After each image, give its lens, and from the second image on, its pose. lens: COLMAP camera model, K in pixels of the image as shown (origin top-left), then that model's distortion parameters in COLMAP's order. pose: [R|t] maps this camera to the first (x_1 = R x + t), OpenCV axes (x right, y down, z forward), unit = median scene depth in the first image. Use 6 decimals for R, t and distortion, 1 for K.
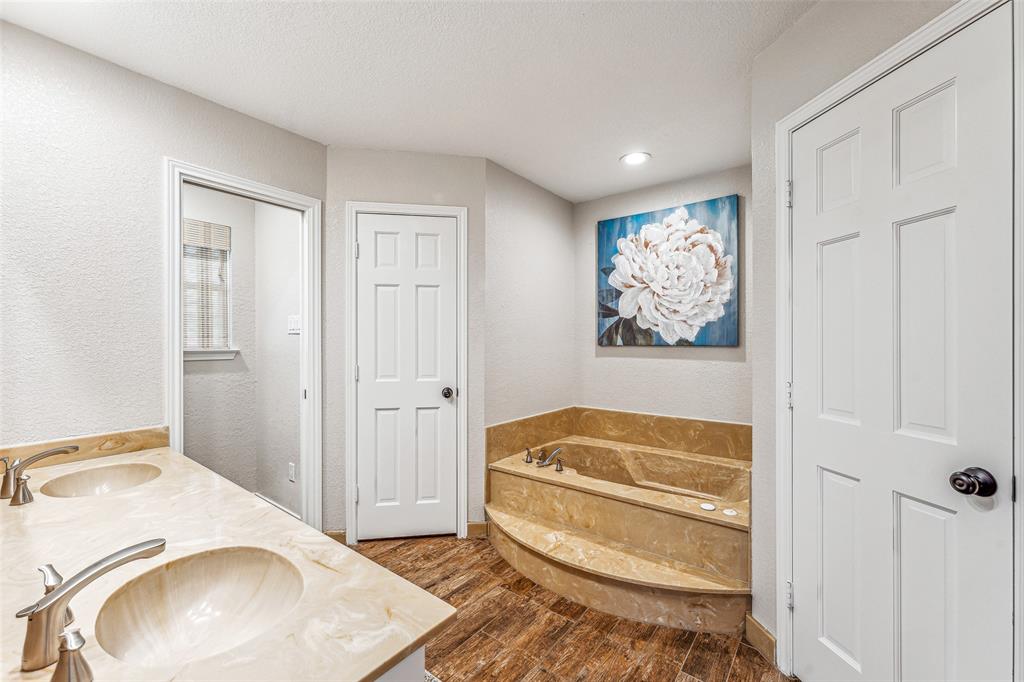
lens RADIAL K [[414.6, 0, 511.7], [0, 414.6, 346.7], [0, 0, 1]] dist [0.000778, 0.000051]
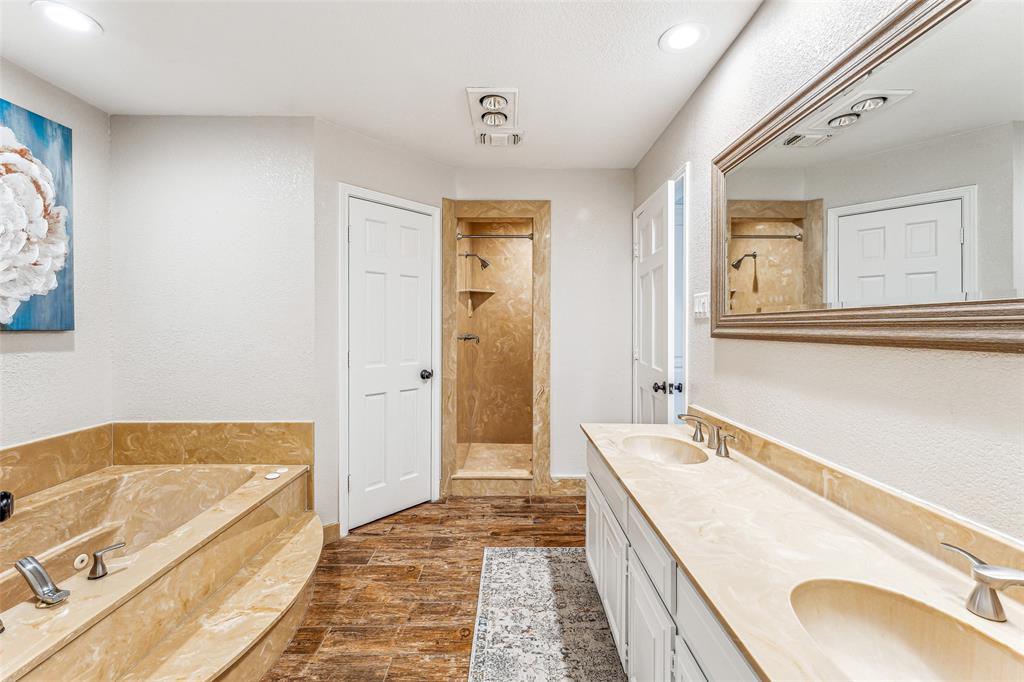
lens RADIAL K [[417.3, 0, 511.3], [0, 417.3, 337.3], [0, 0, 1]] dist [0.001871, 0.000145]
pose [[-0.618779, -0.022491, 0.785243, -0.543180], [0.005536, 0.999440, 0.032989, -0.009366], [-0.785546, 0.024760, -0.618308, 0.825054]]
